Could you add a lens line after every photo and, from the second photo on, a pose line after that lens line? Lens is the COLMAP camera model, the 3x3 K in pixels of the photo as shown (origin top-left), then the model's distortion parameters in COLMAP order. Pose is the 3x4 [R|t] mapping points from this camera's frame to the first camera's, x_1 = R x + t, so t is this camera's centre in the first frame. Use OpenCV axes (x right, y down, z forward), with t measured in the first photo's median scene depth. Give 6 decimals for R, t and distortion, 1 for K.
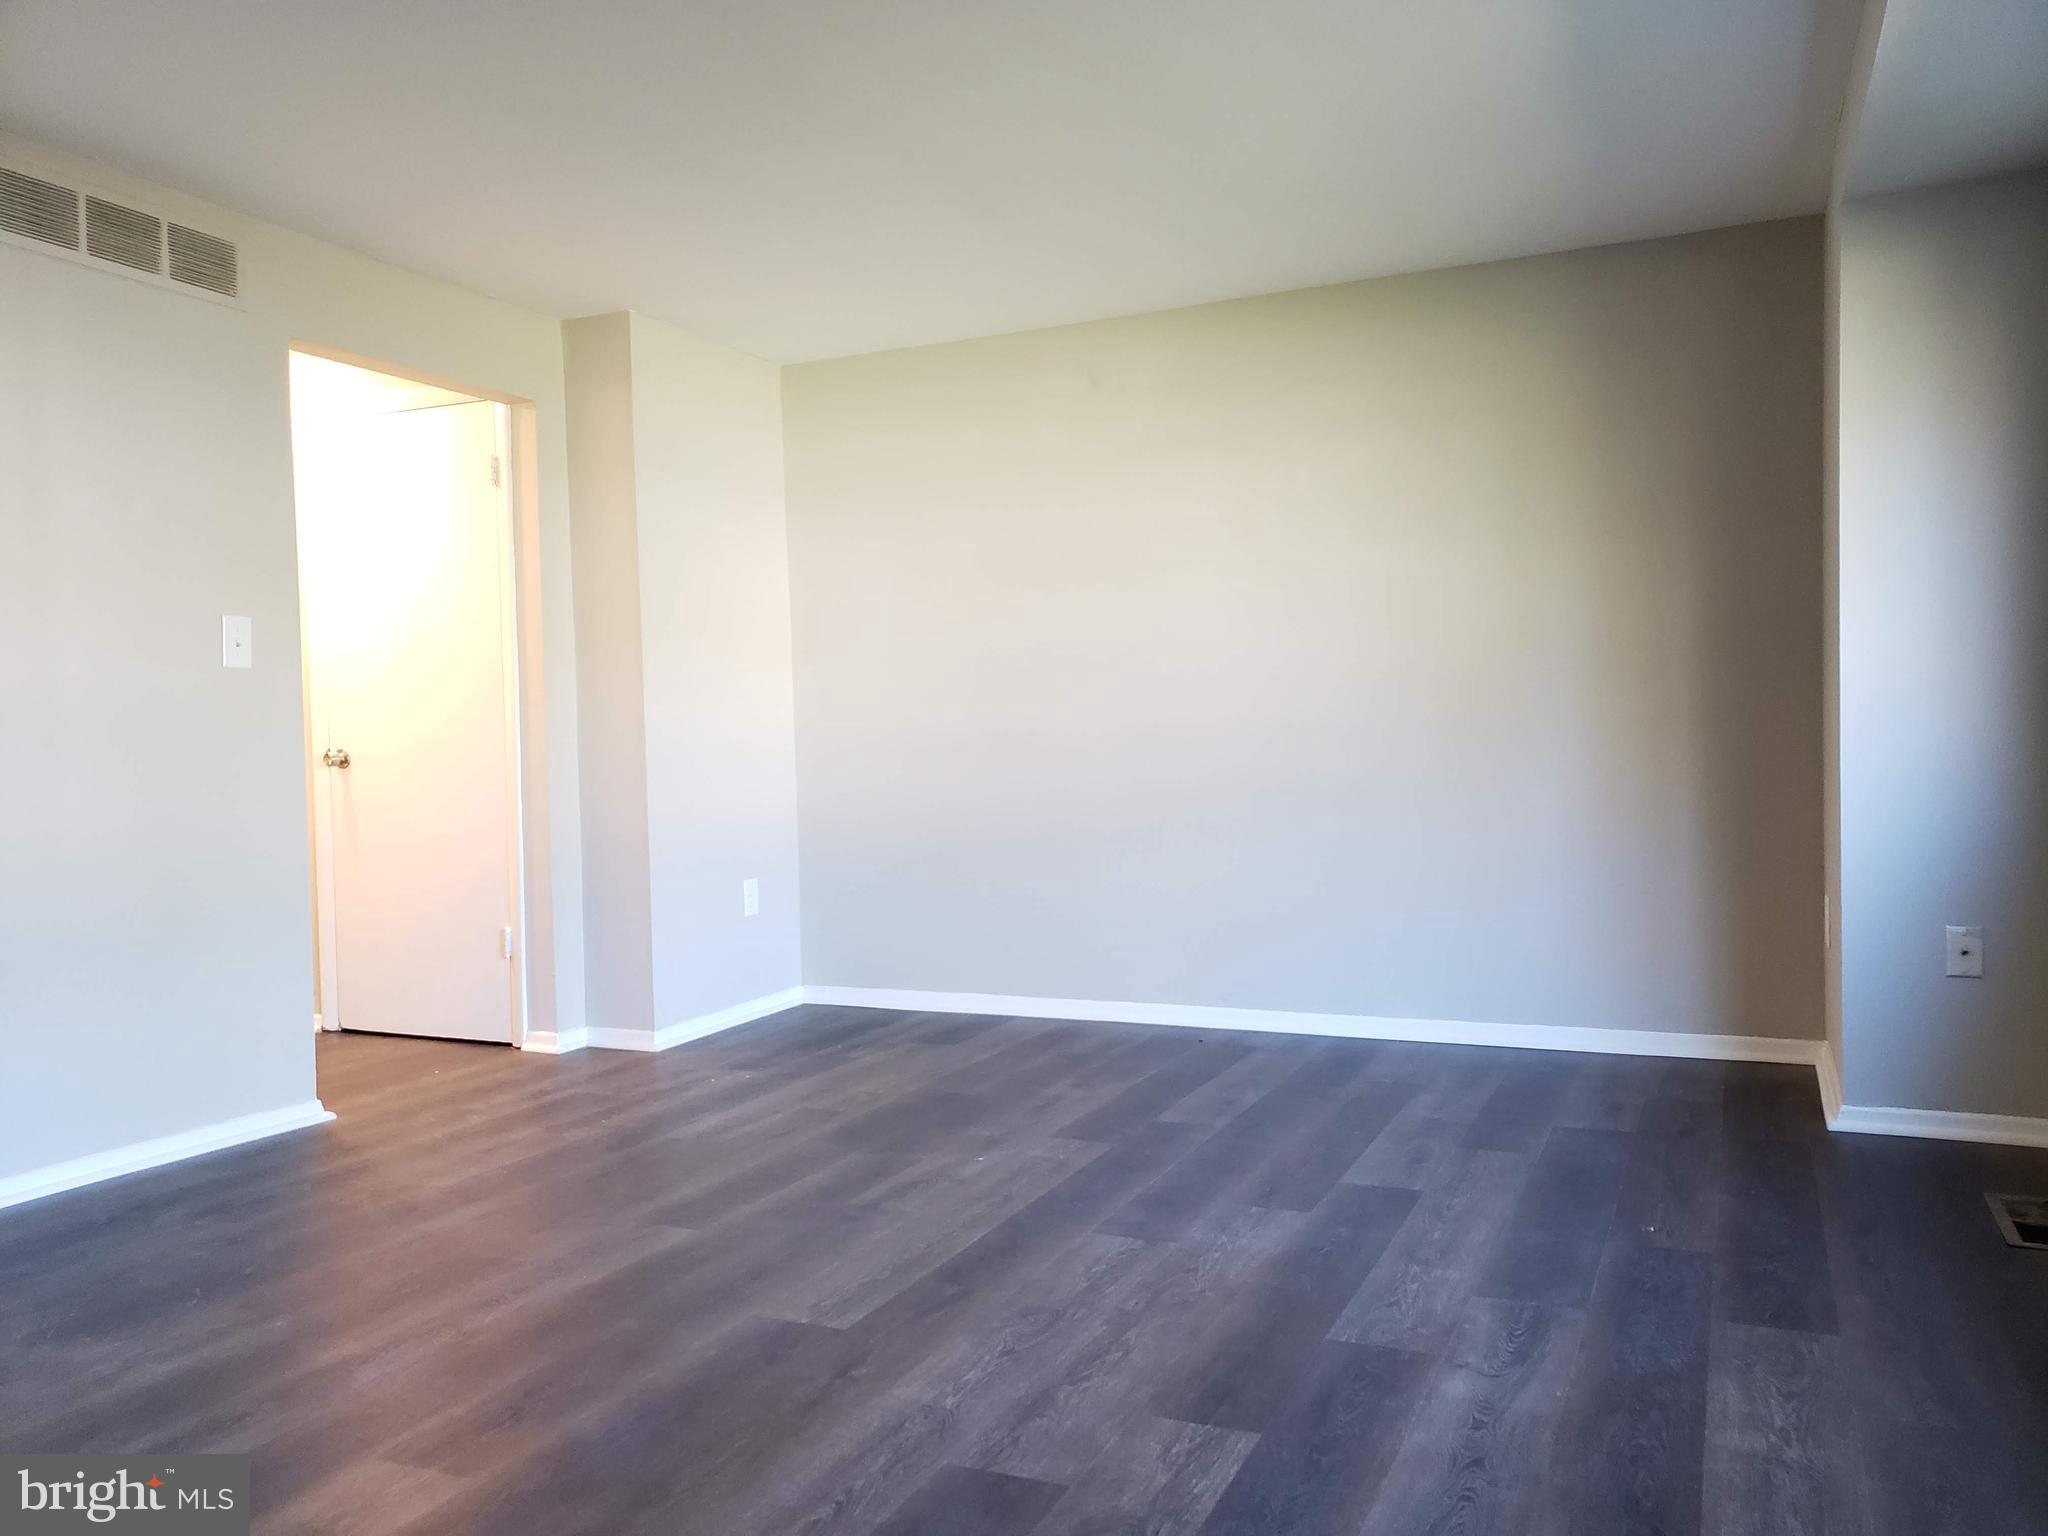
lens RADIAL K [[1589.7, 0, 1019.0], [0, 1589.7, 761.2], [0, 0, 1]] dist [0.019505, -0.009010]
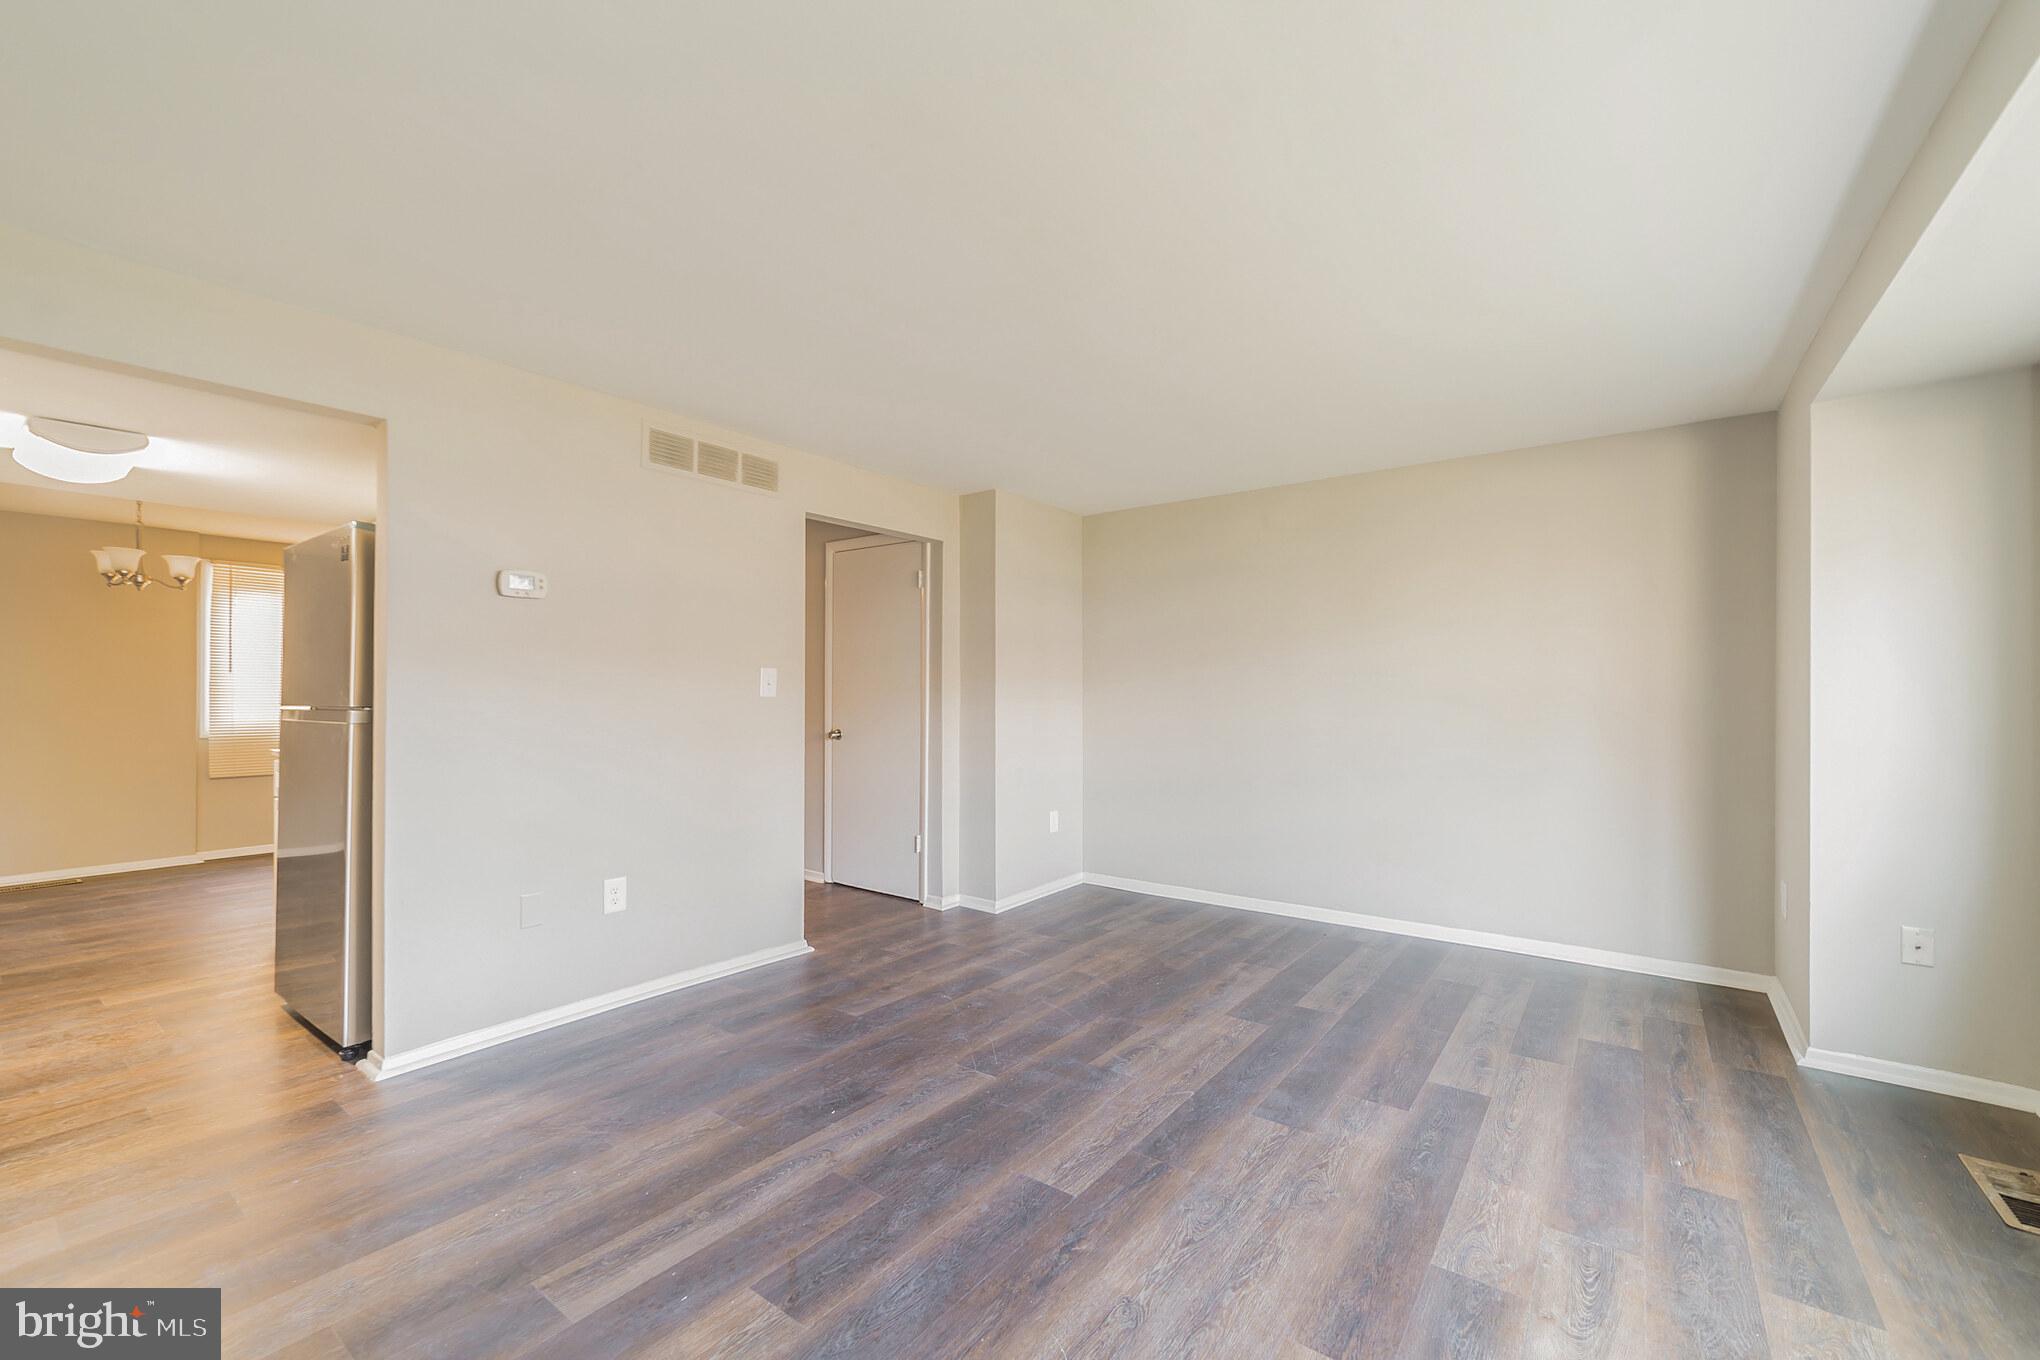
lens RADIAL K [[821.4, 0, 1054.3], [0, 821.4, 676.5], [0, 0, 1]] dist [-0.013187, 0.003995]
pose [[0.980433, 0.020537, -0.195776, 0.005652], [-0.027616, 0.999057, -0.033495, -0.069986], [0.194904, 0.038246, 0.980076, 0.186350]]
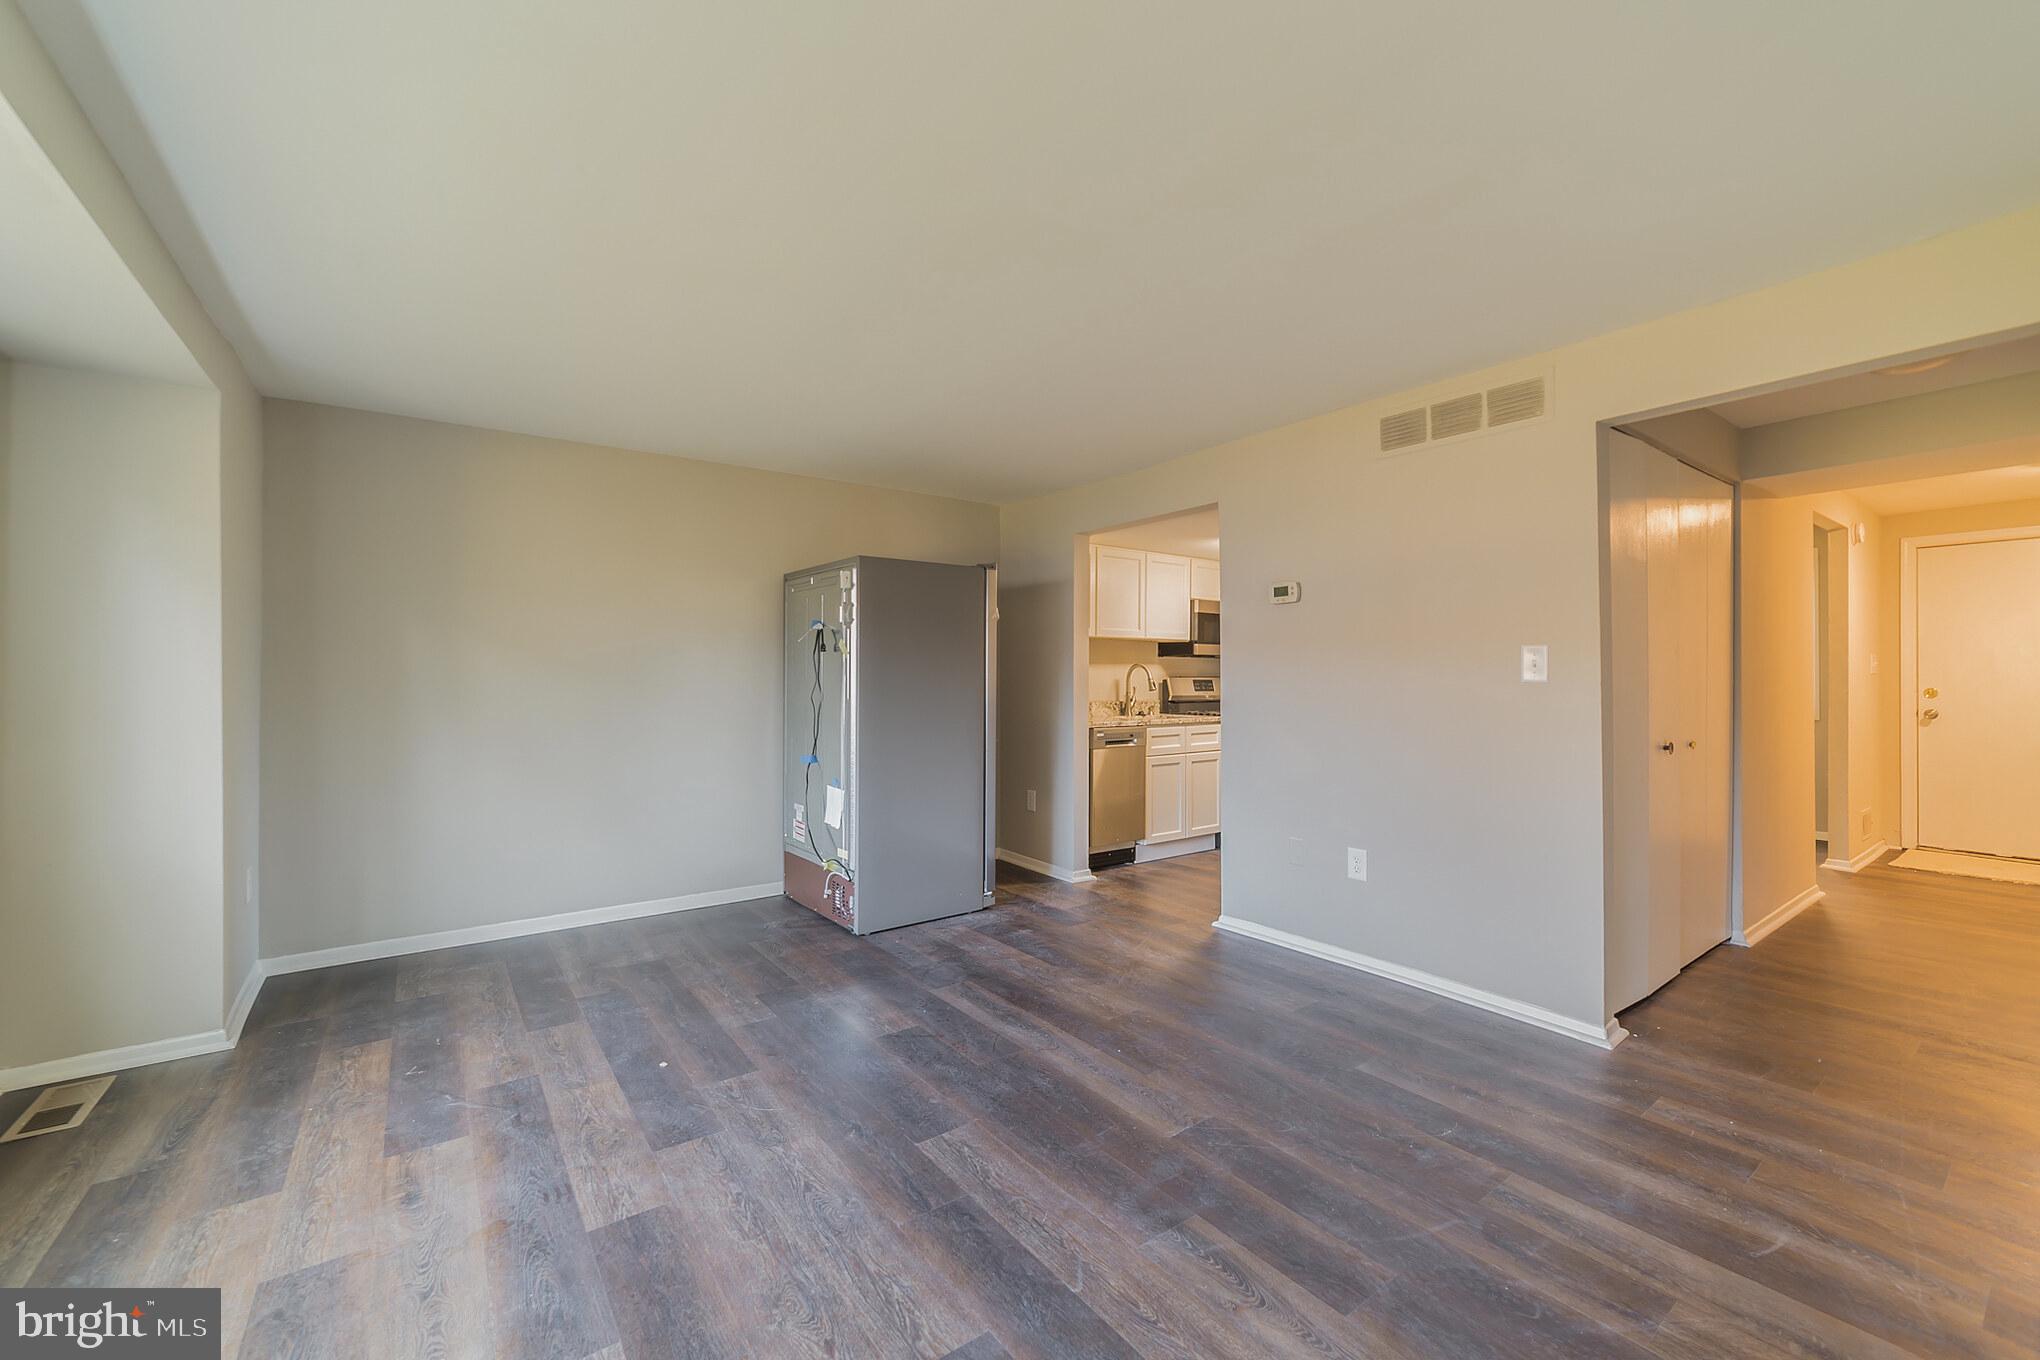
lens RADIAL K [[821.4, 0, 1028.0], [0, 821.4, 650.3], [0, 0, 1]] dist [-0.013187, 0.003995]
pose [[-0.482777, -0.006180, -0.875722, 0.413462], [-0.001045, 0.999978, -0.006480, -0.095112], [0.875743, -0.002213, -0.482773, 1.126345]]
